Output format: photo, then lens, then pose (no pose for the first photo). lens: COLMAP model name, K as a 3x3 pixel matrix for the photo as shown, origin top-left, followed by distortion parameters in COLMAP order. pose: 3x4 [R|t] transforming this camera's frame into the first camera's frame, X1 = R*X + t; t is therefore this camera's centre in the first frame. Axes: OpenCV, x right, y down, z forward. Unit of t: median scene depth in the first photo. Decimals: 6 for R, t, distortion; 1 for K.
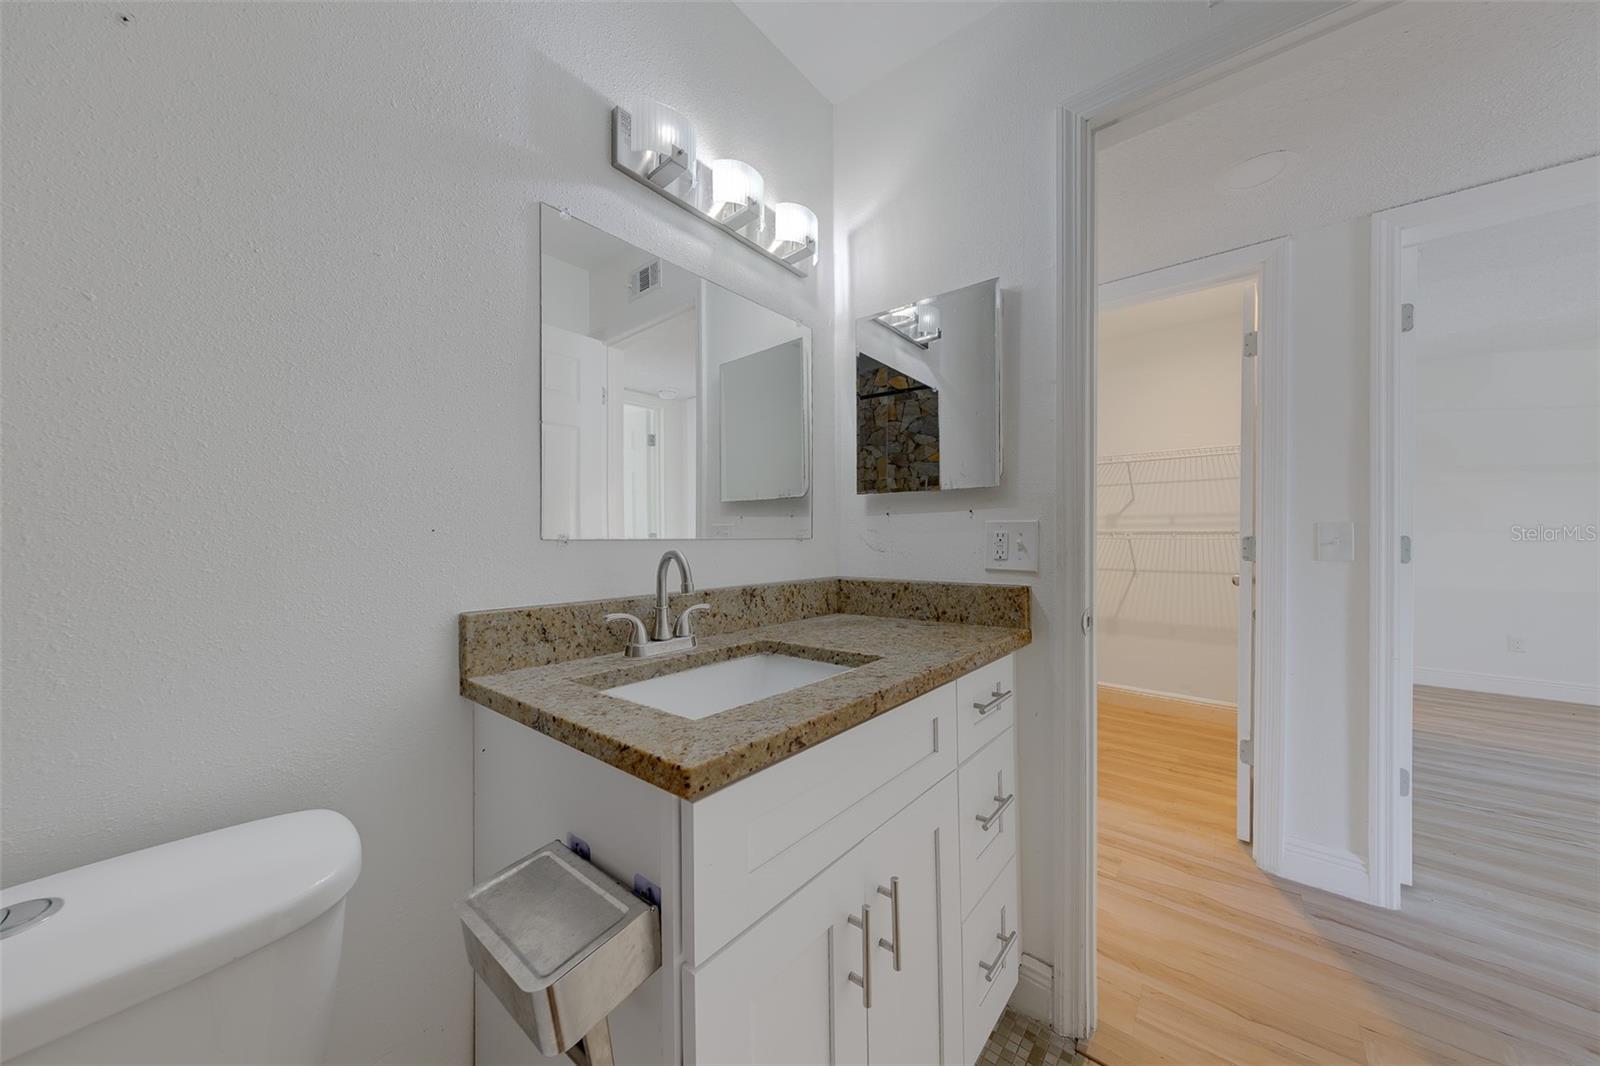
lens RADIAL K [[524.2, 0, 809.8], [0, 524.2, 541.8], [0, 0, 1]] dist [-0.006074, -0.000198]
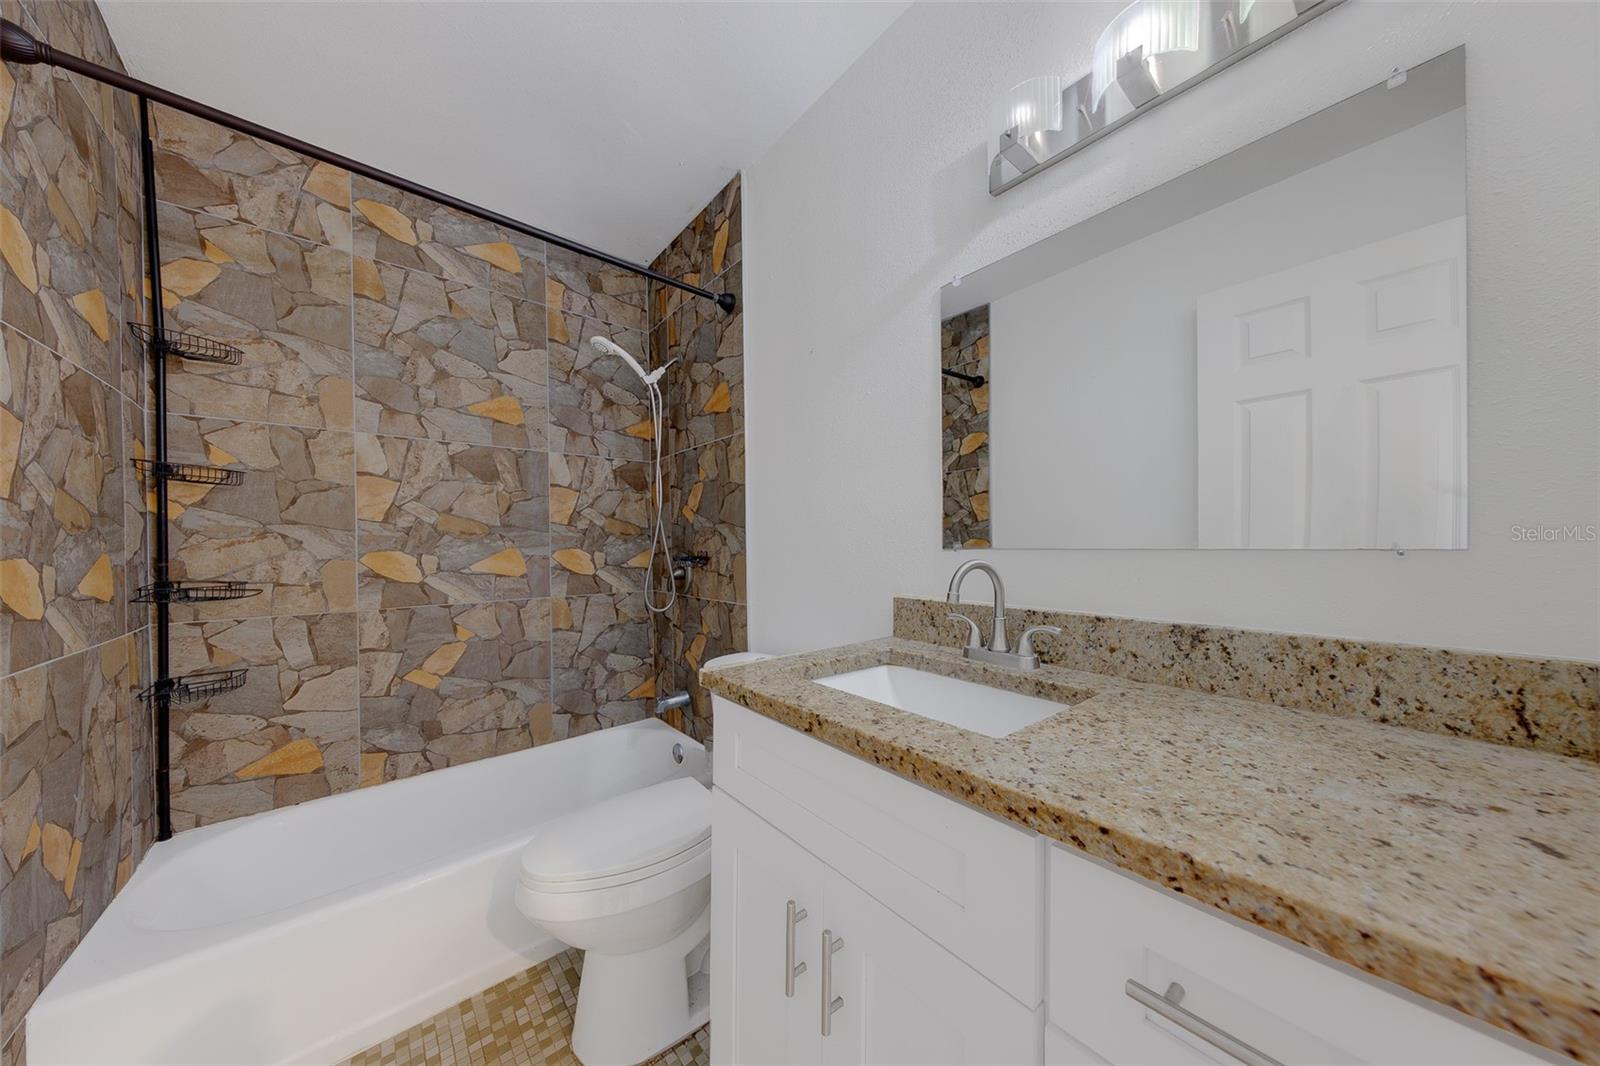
lens RADIAL K [[524.2, 0, 809.8], [0, 524.2, 541.8], [0, 0, 1]] dist [-0.006074, -0.000198]
pose [[-0.173555, 0.000421, -0.984824, 0.886023], [-0.000845, 0.999999, 0.000576, -0.025008], [0.984824, 0.000932, -0.173555, 0.949008]]
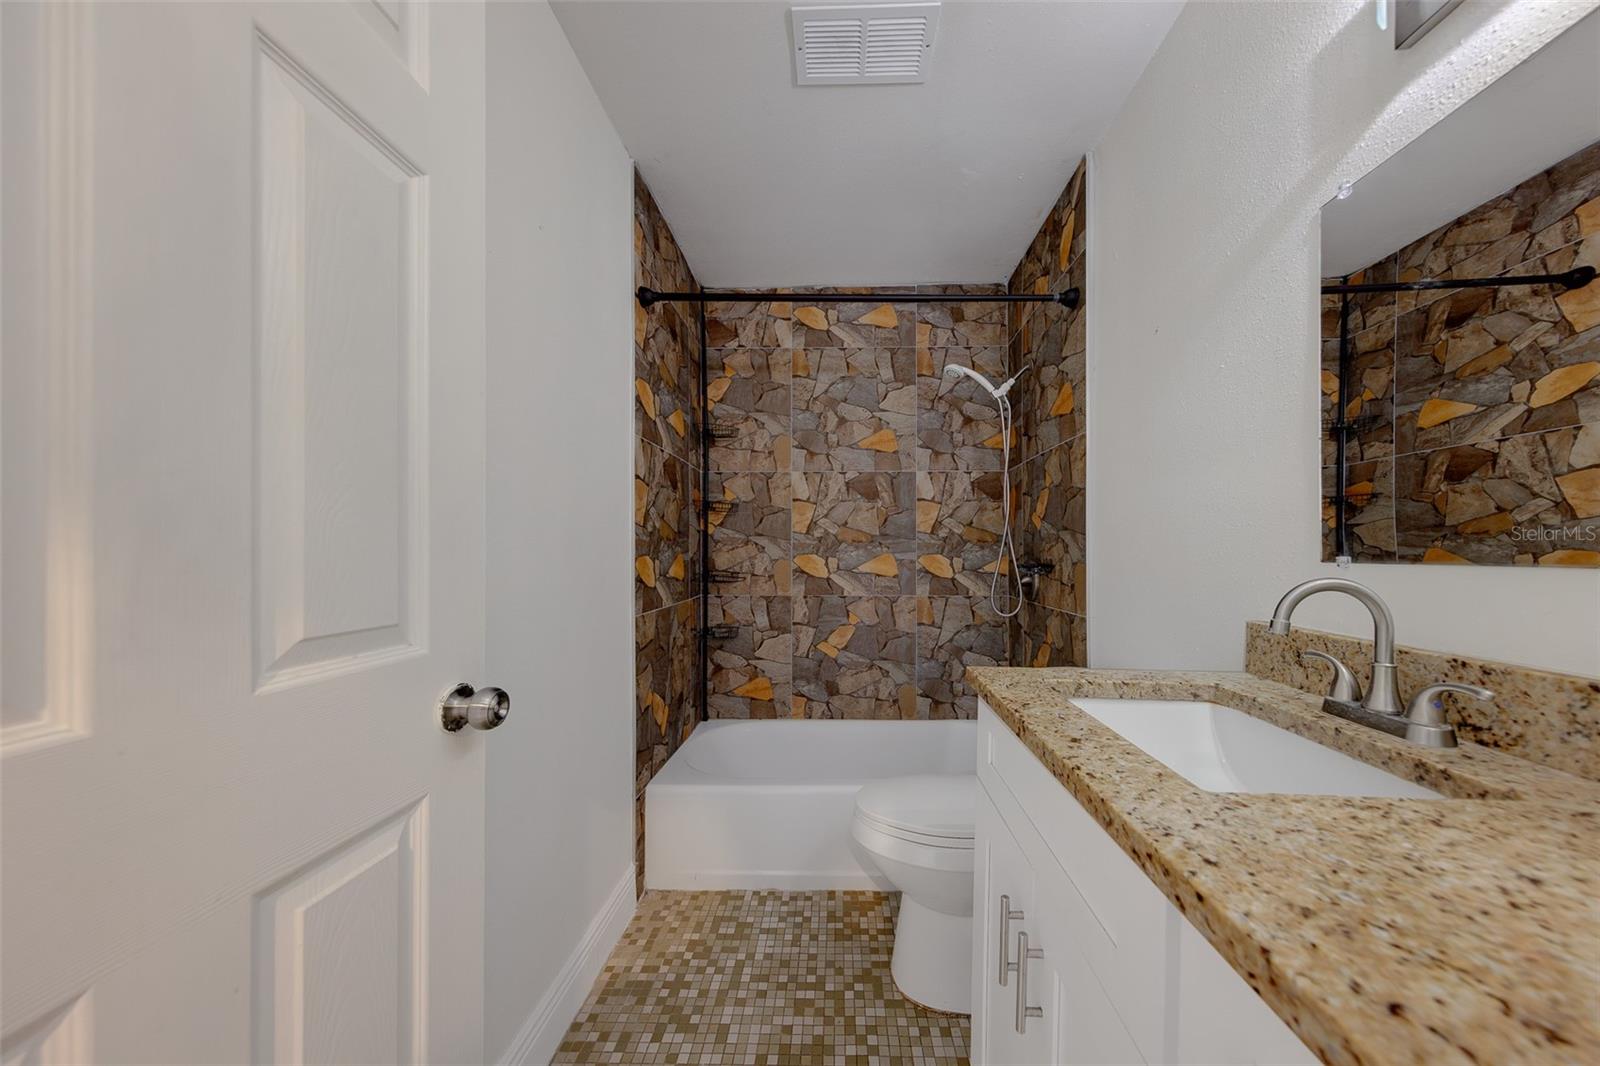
lens RADIAL K [[524.2, 0, 809.8], [0, 524.2, 541.8], [0, 0, 1]] dist [-0.006074, -0.000198]
pose [[-0.805743, -0.007860, -0.592214, 0.855795], [-0.004418, 0.999964, -0.007261, -0.033291], [0.592249, -0.003235, -0.805748, 1.284135]]
